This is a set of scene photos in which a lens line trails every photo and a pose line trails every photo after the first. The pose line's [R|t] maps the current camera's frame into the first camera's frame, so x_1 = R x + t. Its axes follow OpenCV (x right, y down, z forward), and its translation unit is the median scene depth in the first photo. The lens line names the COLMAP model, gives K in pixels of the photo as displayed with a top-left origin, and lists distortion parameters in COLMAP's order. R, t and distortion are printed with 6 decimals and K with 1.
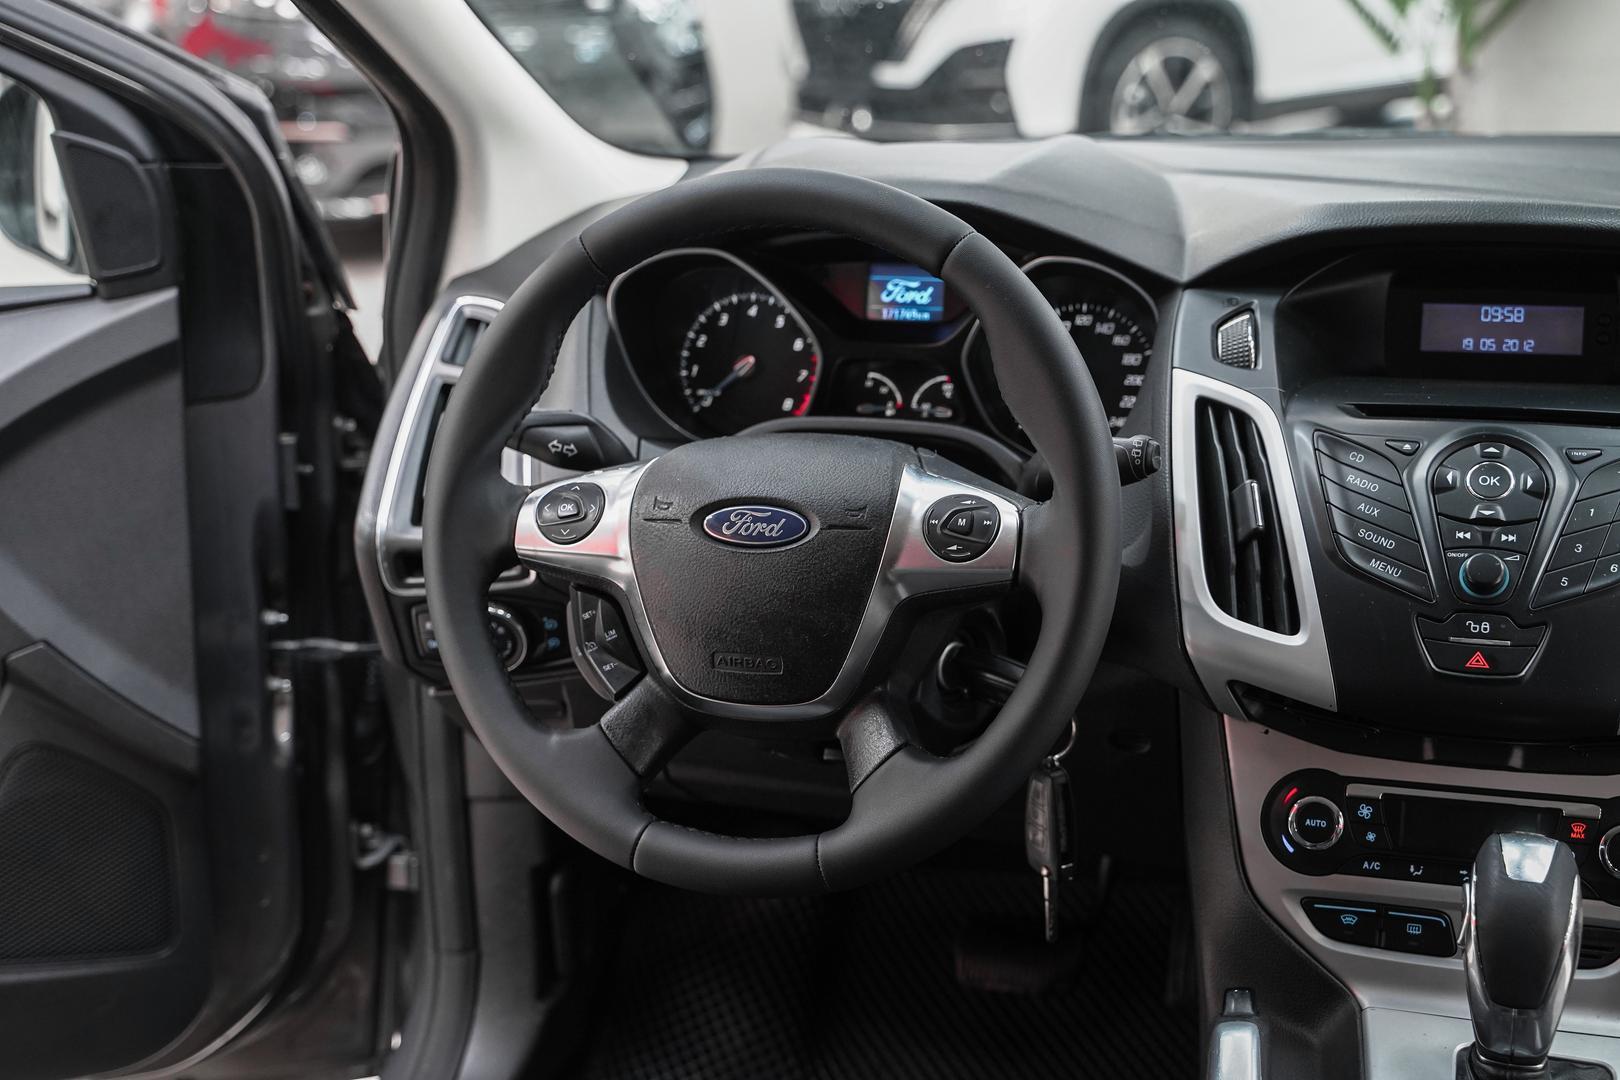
lens RADIAL K [[2089.2, 0, 810.0], [0, 2089.2, 540.0], [0, 0, 1]] dist [-0.001761, -0.039285]
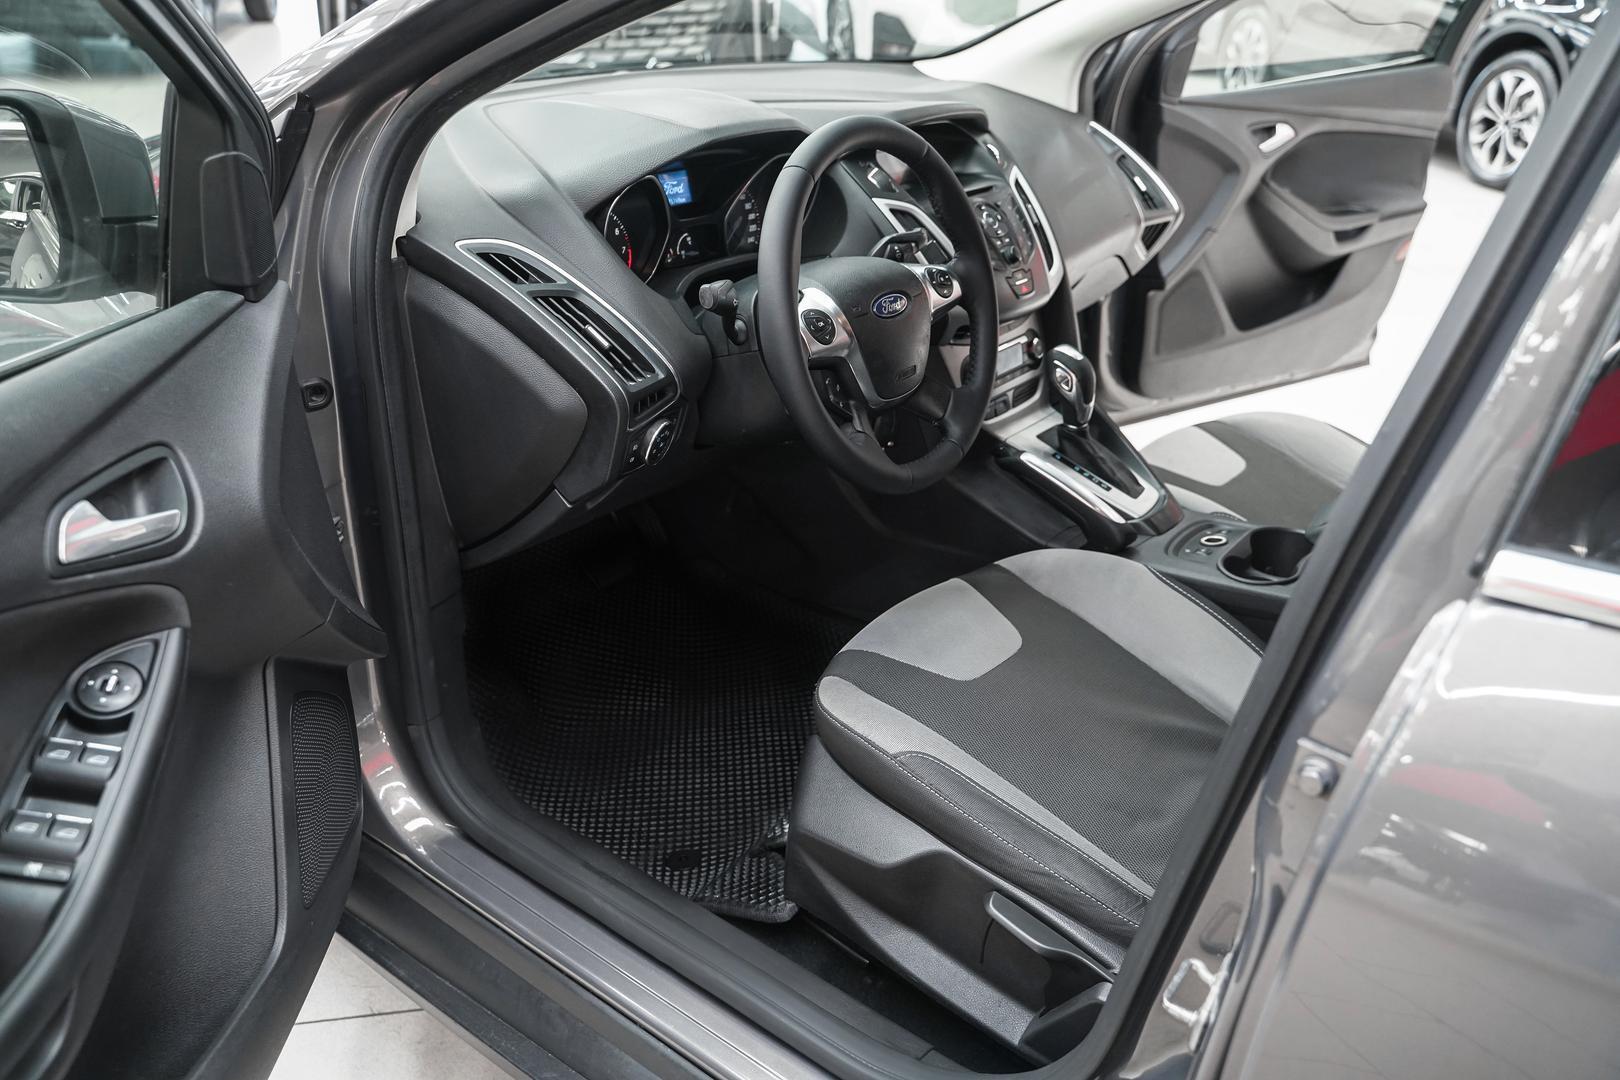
lens RADIAL K [[1284.0, 0, 810.0], [0, 1284.0, 540.0], [0, 0, 1]] dist [-0.011361, 0.000609]
pose [[0.332458, -0.375523, 0.865132, -1.011064], [0.209583, 0.923791, 0.320445, -0.176507], [-0.919536, 0.074783, 0.385825, 0.533408]]
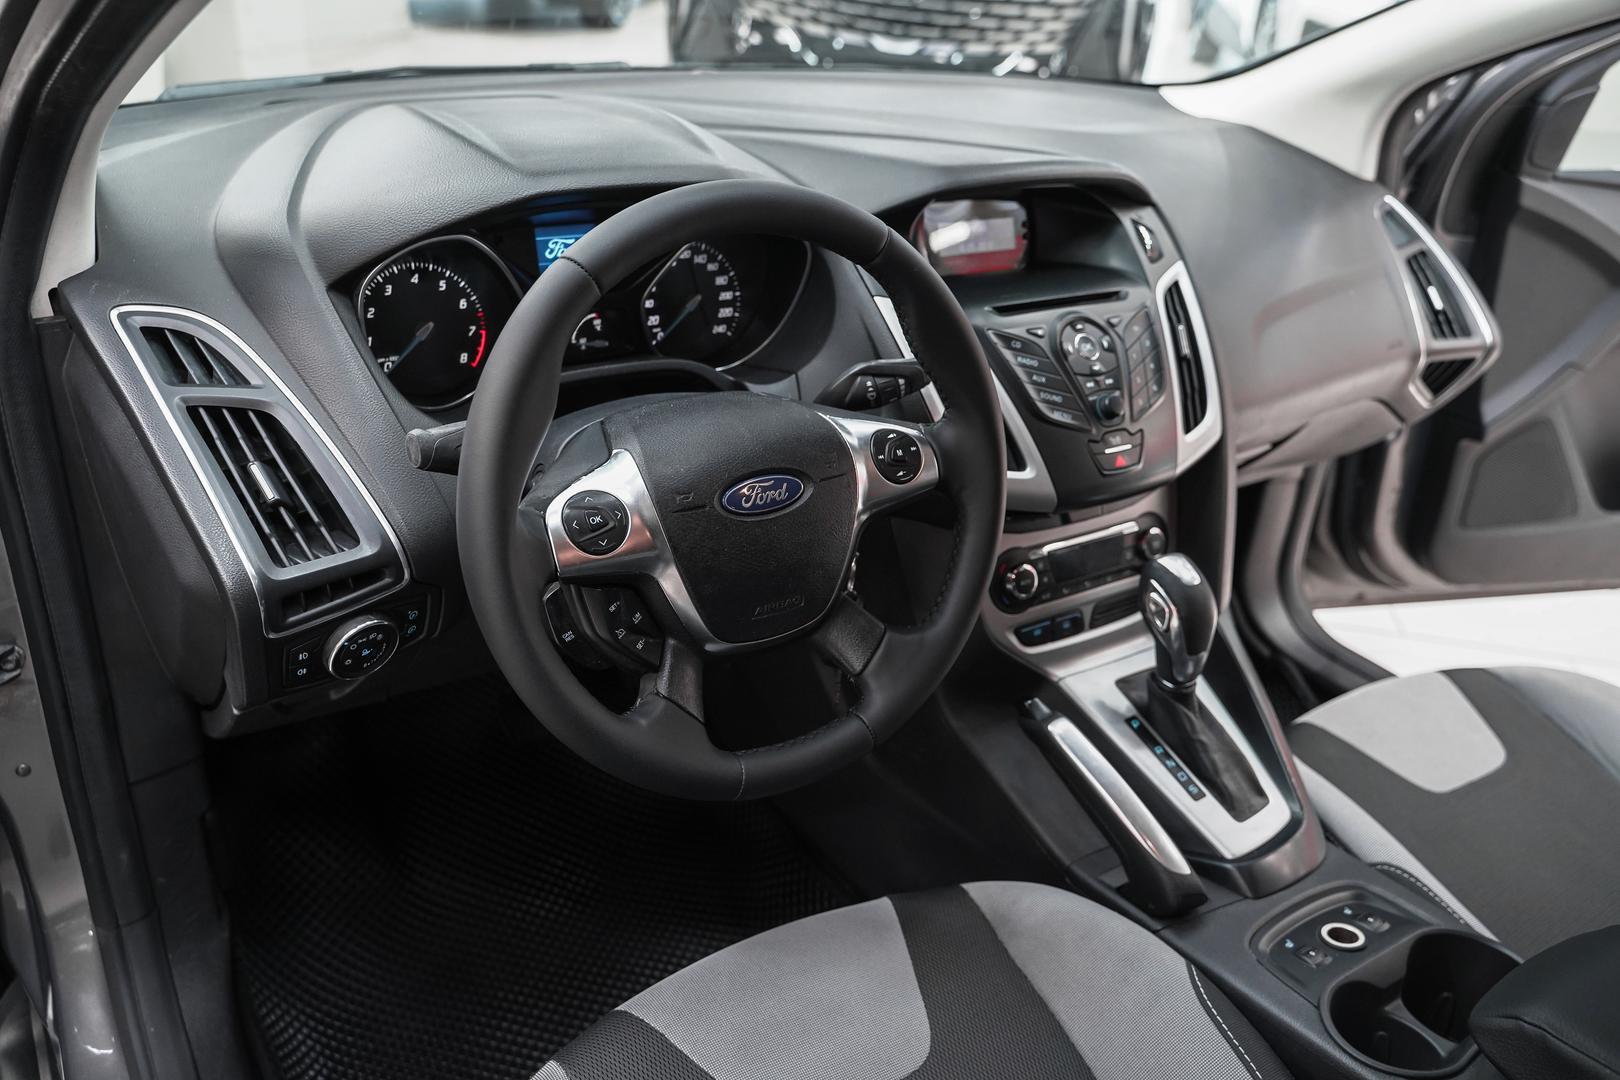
lens RADIAL K [[1284.0, 0, 810.0], [0, 1284.0, 540.0], [0, 0, 1]] dist [-0.011361, 0.000609]
pose [[0.625163, -0.291170, 0.724148, -0.468222], [0.120046, 0.952639, 0.279407, -0.156691], [-0.771207, -0.087744, 0.630509, 0.445629]]
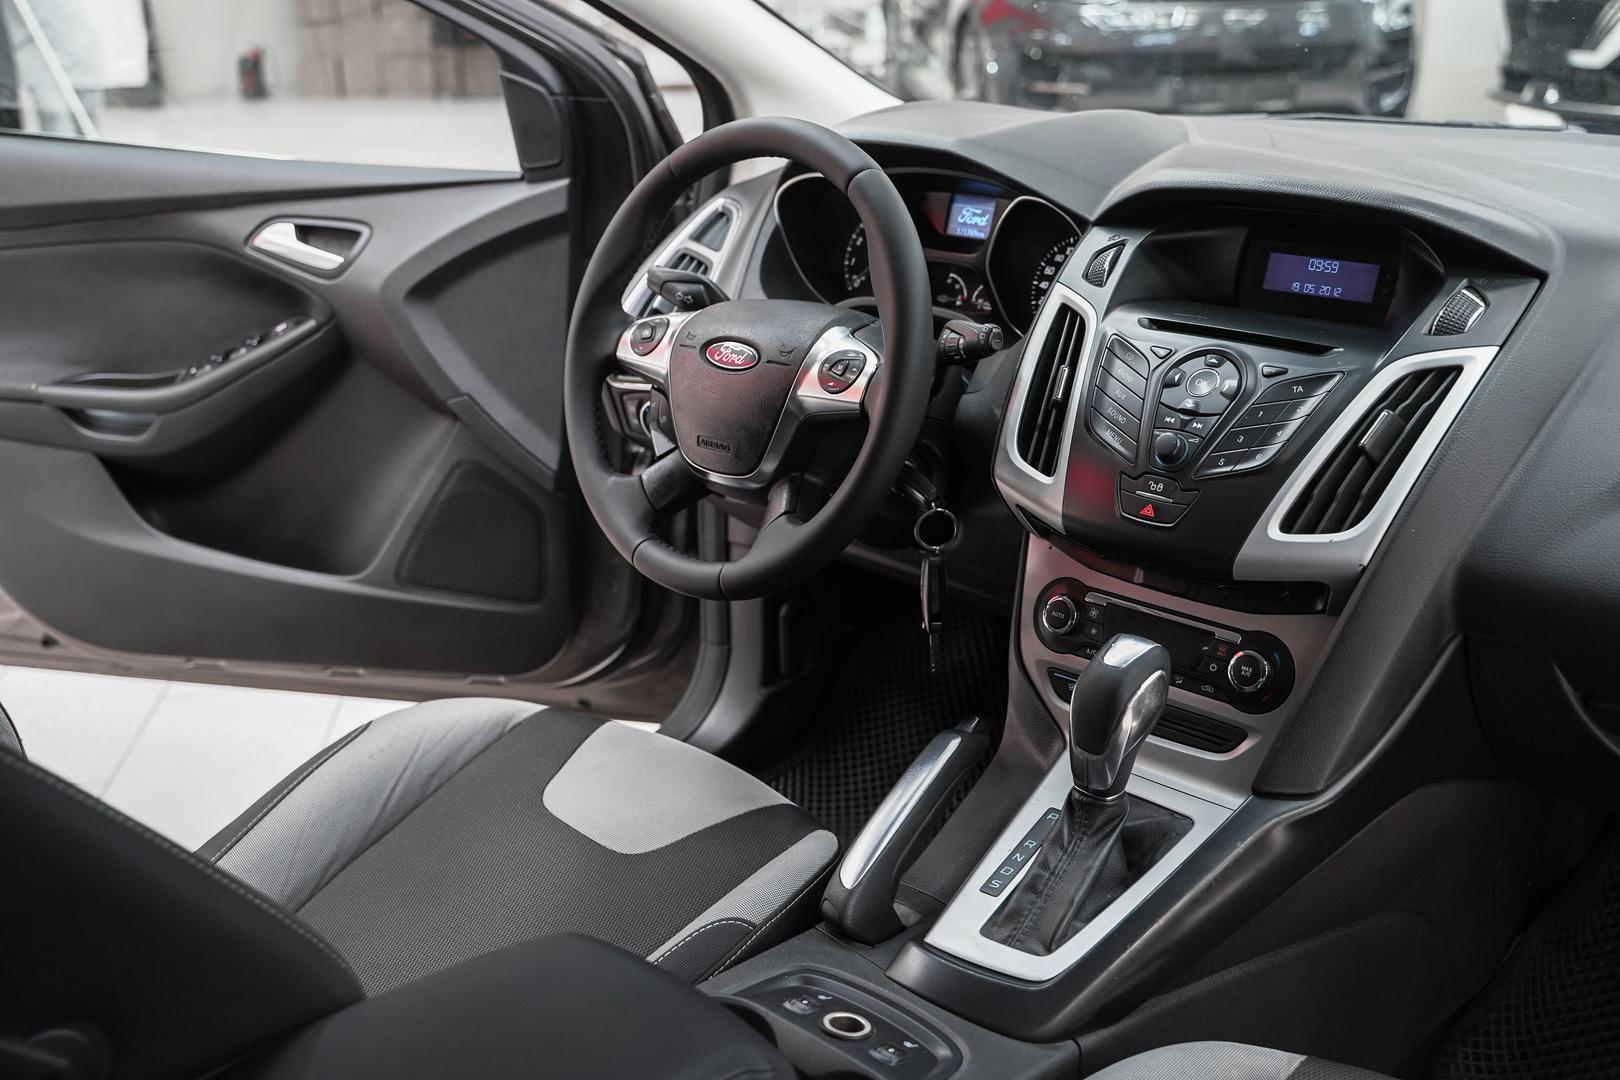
lens RADIAL K [[1681.3, 0, 810.0], [0, 1681.3, 540.0], [0, 0, 1]] dist [-0.003642, 0.021600]
pose [[0.900883, 0.157888, -0.404328, 0.461043], [-0.129164, 0.986813, 0.097556, -0.001506], [0.414399, -0.035662, 0.909396, -0.074268]]
